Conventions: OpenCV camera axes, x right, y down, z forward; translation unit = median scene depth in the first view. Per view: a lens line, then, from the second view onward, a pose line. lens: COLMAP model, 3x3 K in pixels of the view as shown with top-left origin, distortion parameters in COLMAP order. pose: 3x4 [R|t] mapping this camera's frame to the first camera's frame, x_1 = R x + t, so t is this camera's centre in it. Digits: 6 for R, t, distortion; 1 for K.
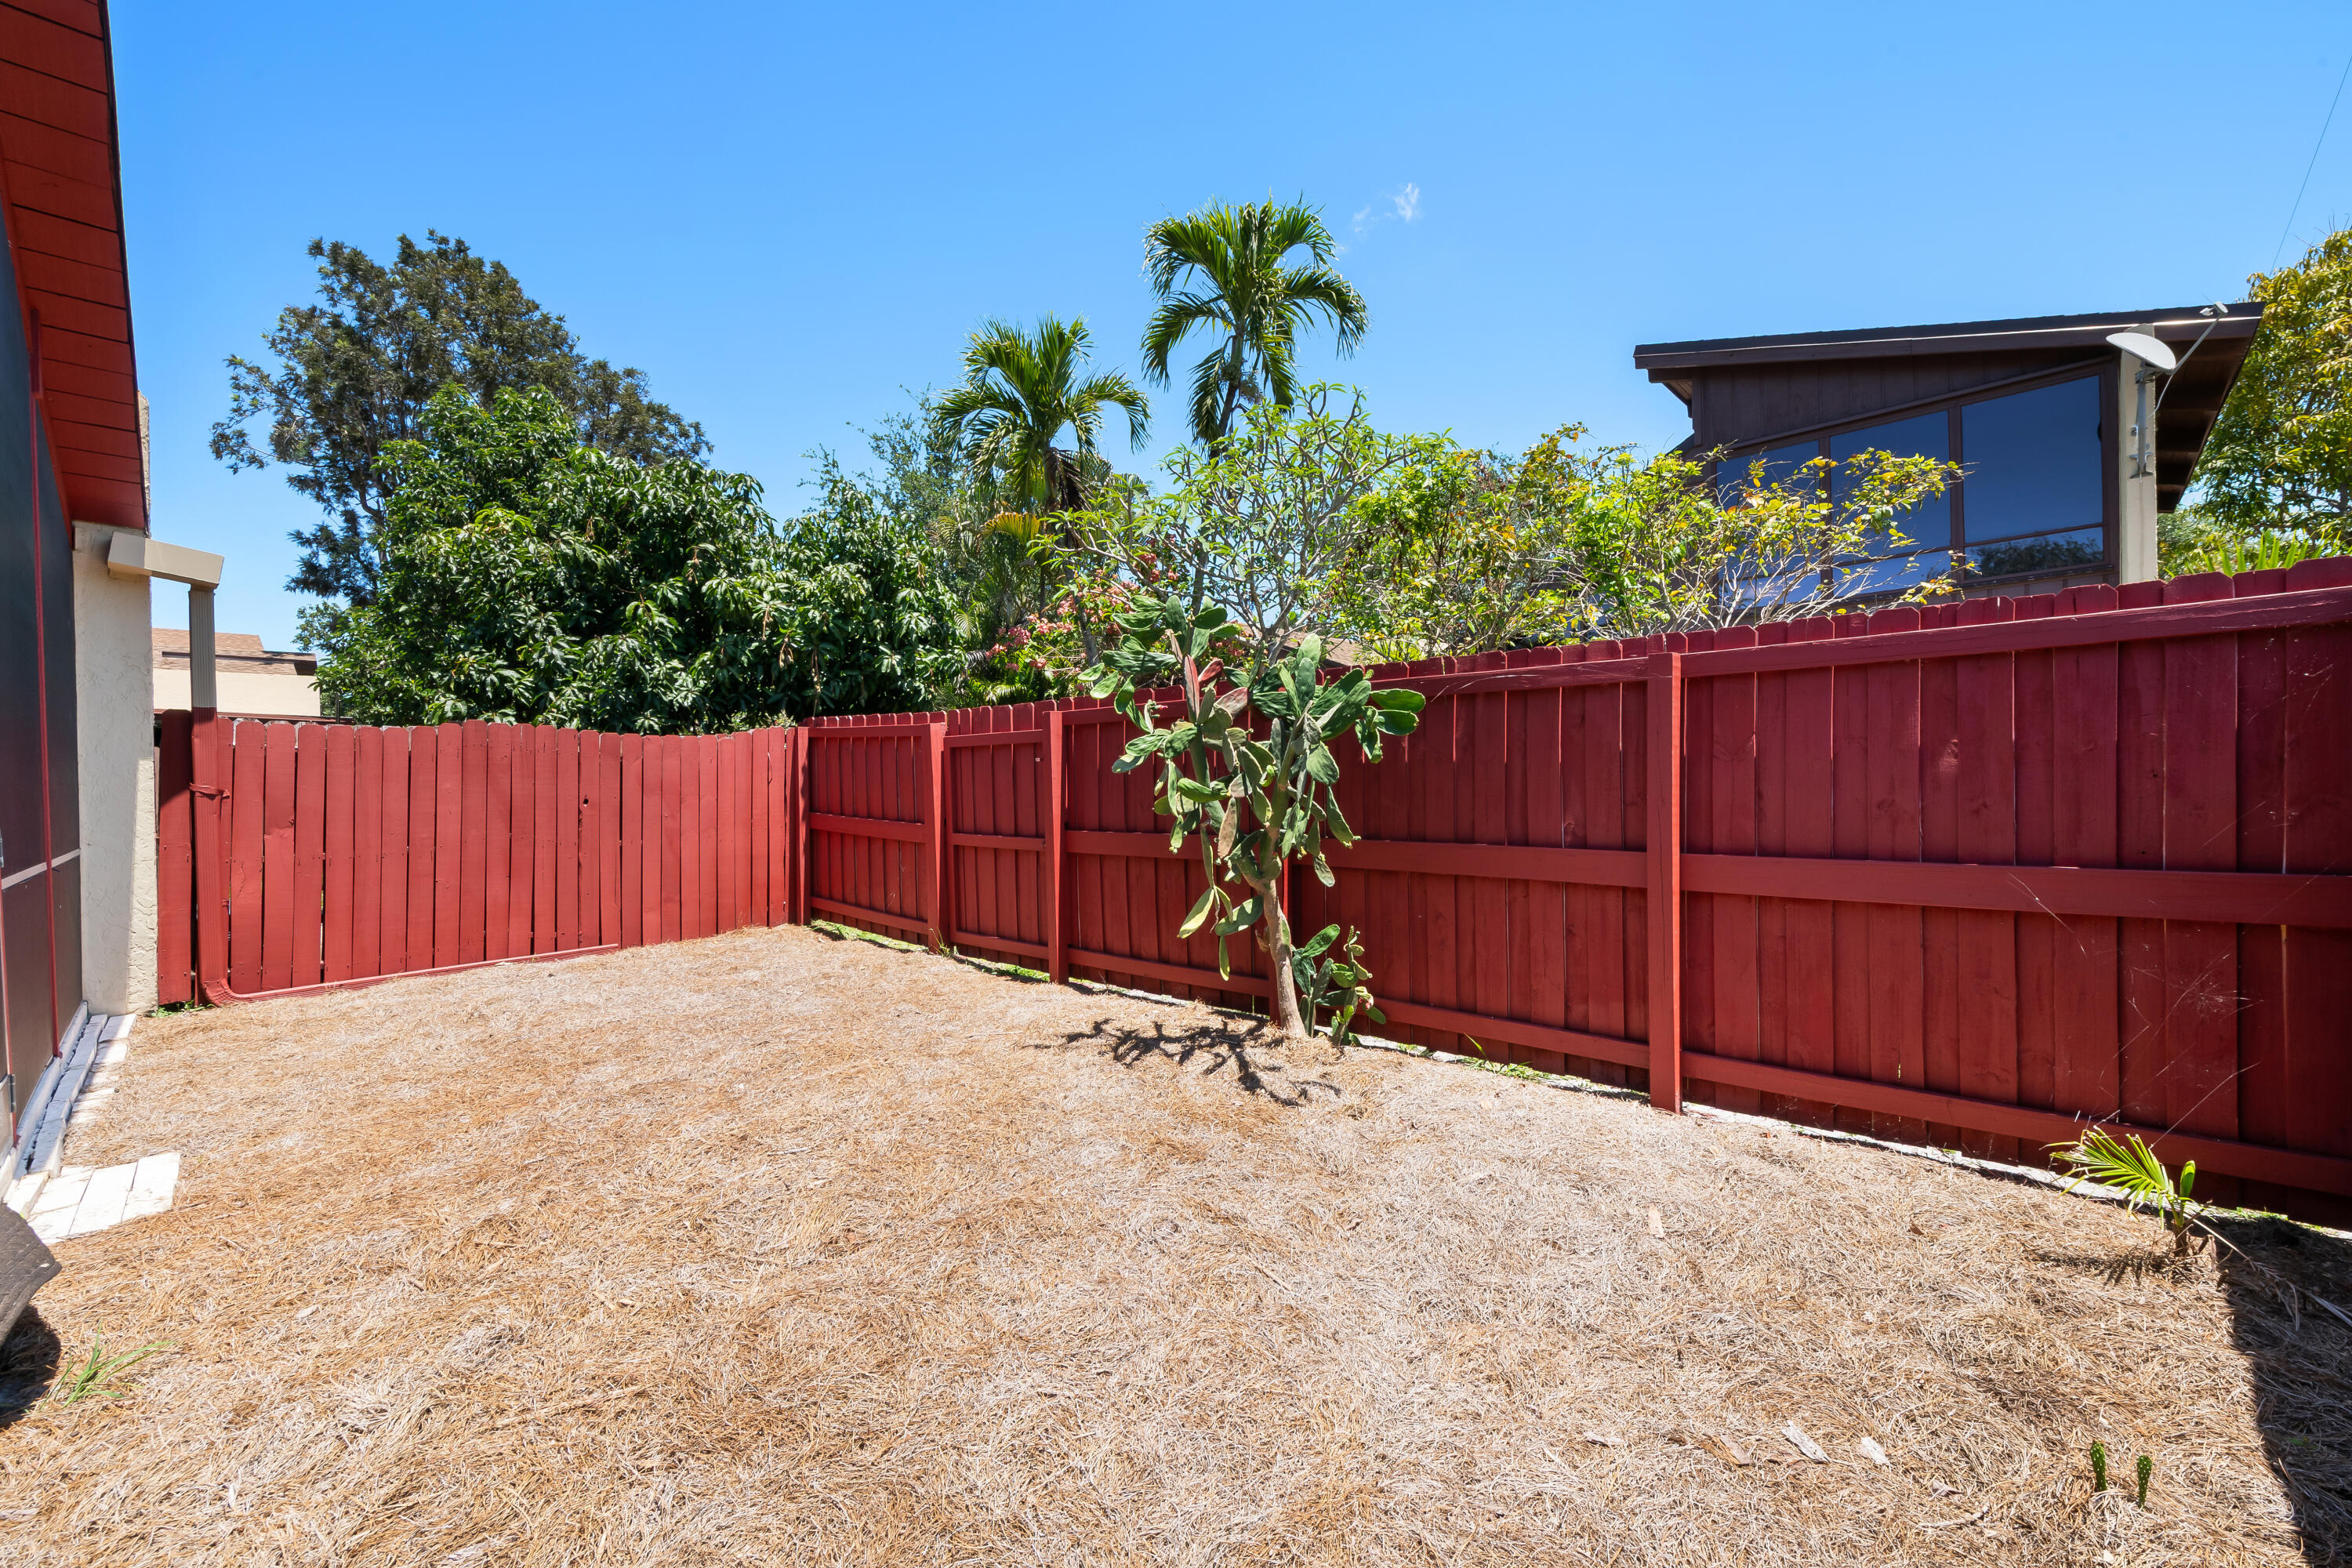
lens RADIAL K [[931.6, 0, 1189.9], [0, 931.6, 780.3], [0, 0, 1]] dist [-0.004361, -0.001251]
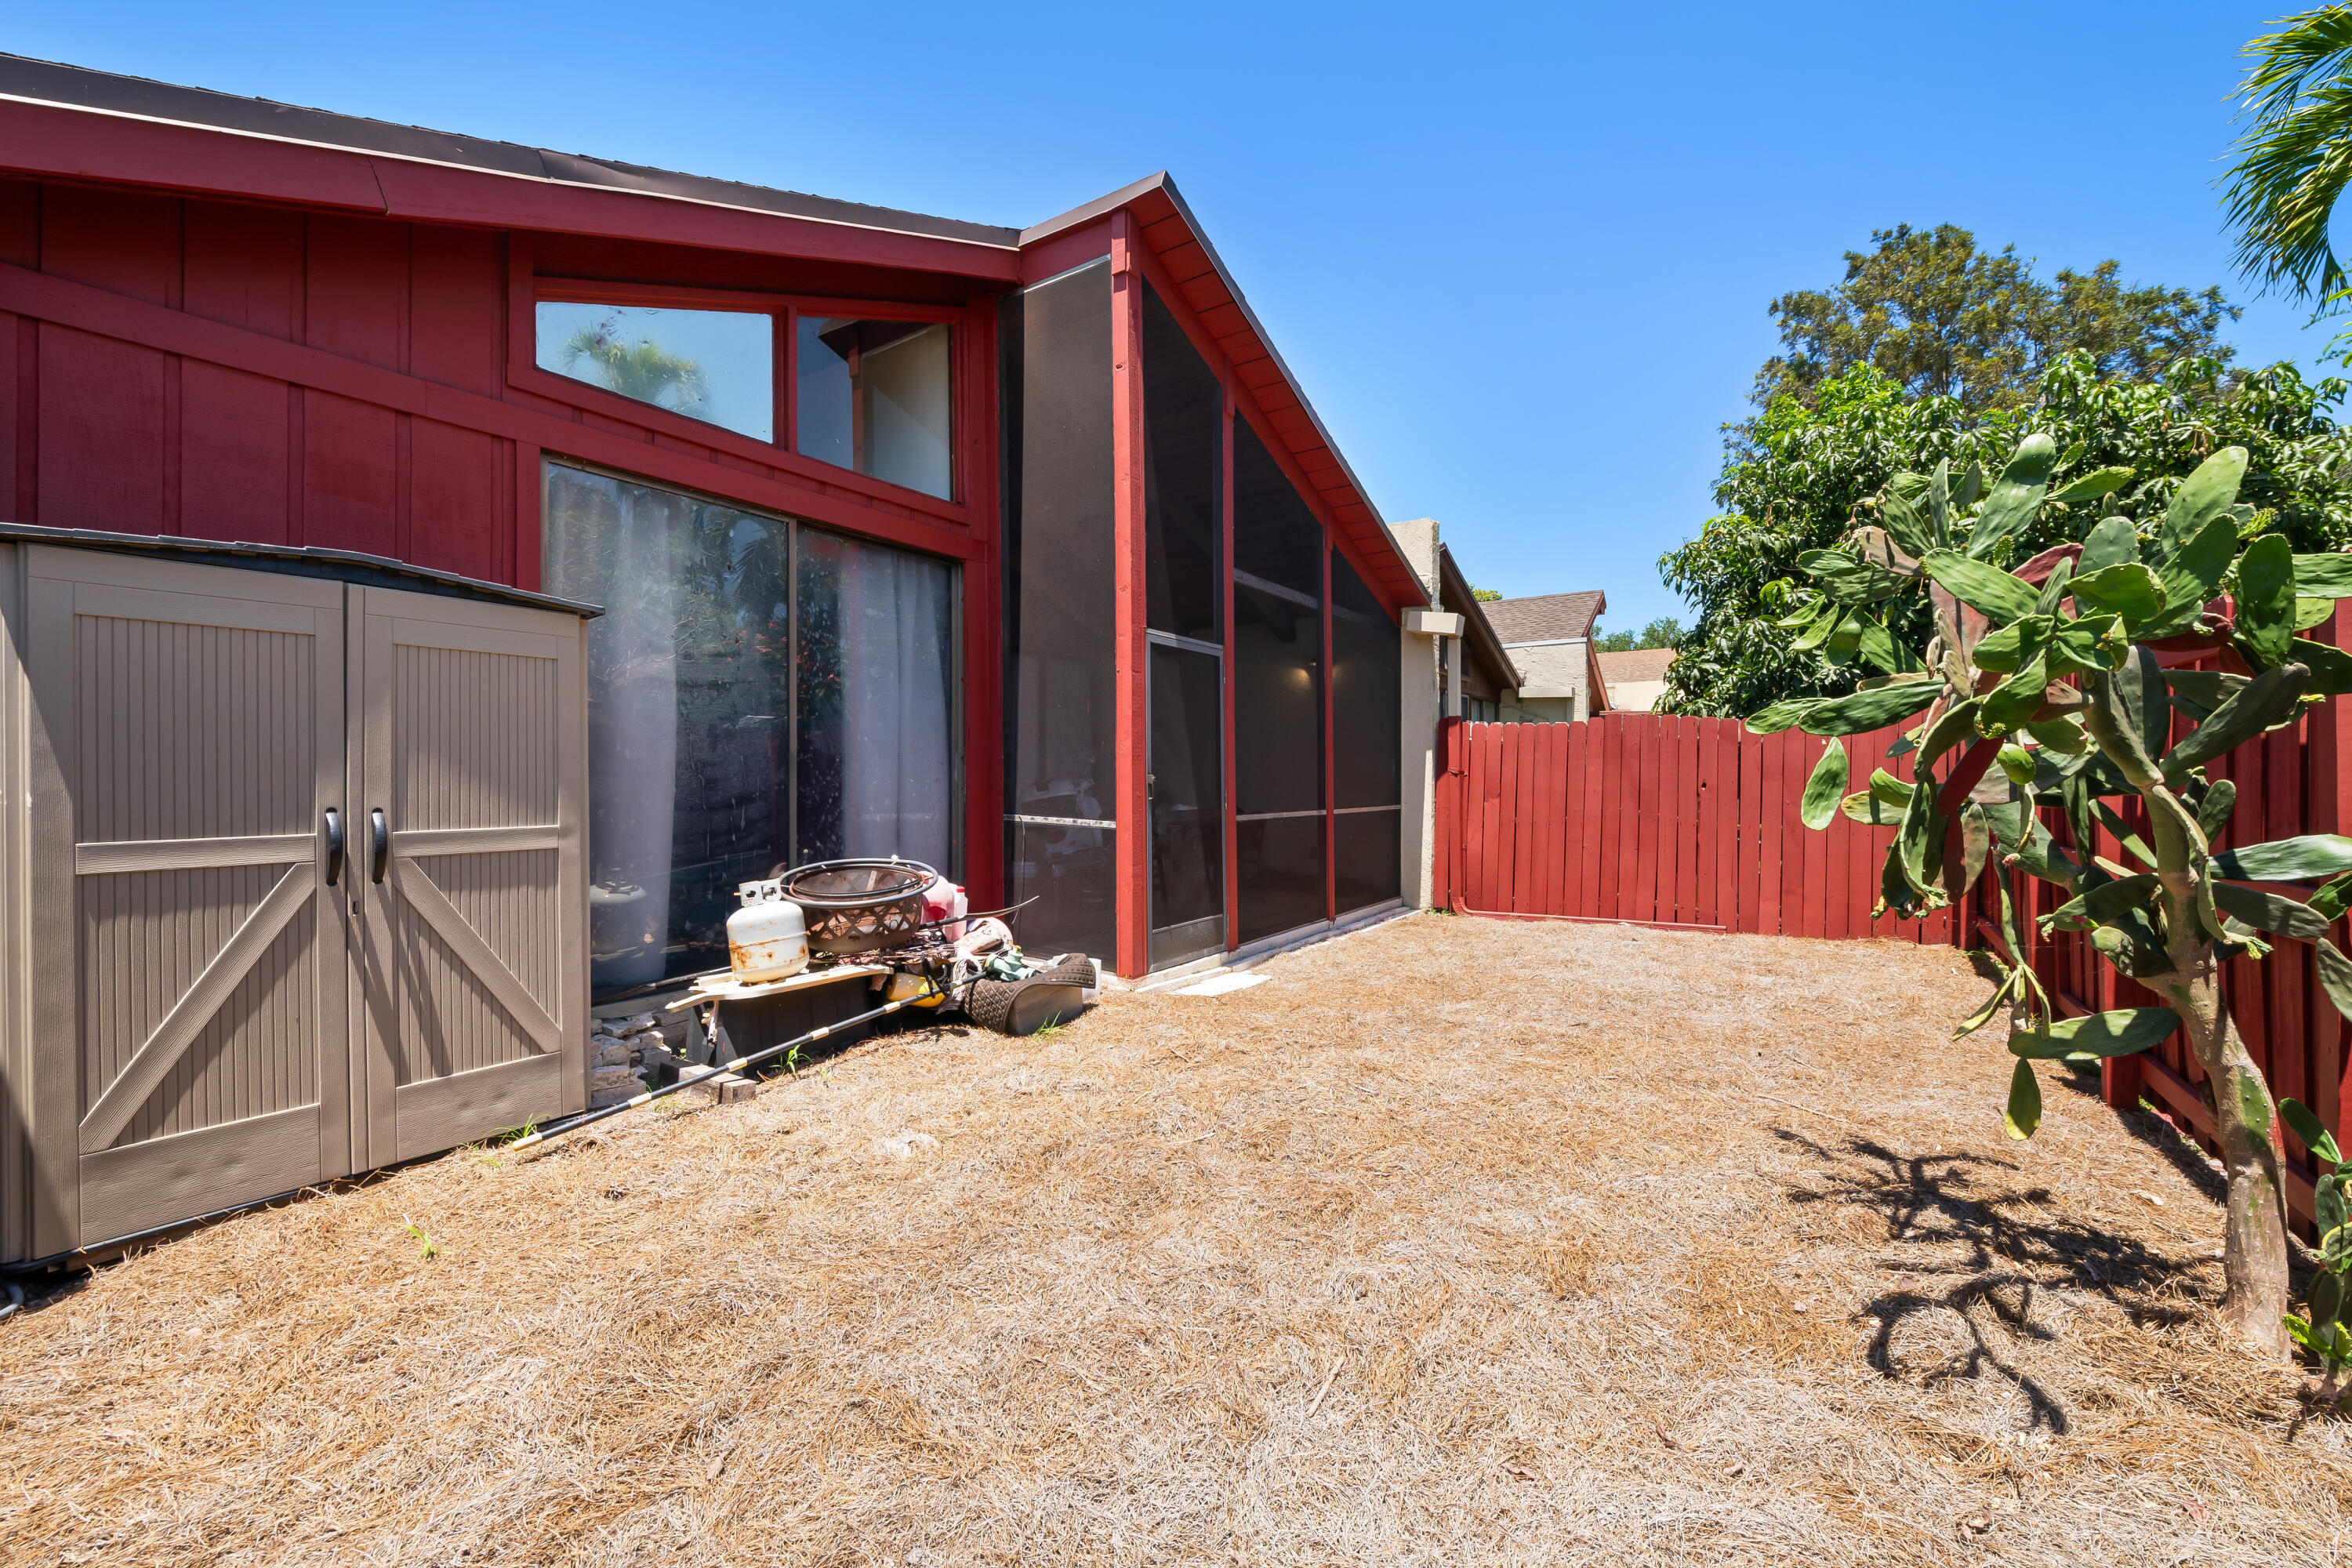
lens RADIAL K [[931.6, 0, 1190.8], [0, 931.6, 775.2], [0, 0, 1]] dist [-0.004361, -0.001251]
pose [[0.167751, 0.014108, -0.985728, 0.365416], [-0.002357, 0.999900, 0.013910, -0.002205], [0.985827, -0.000010, 0.167768, 0.328677]]
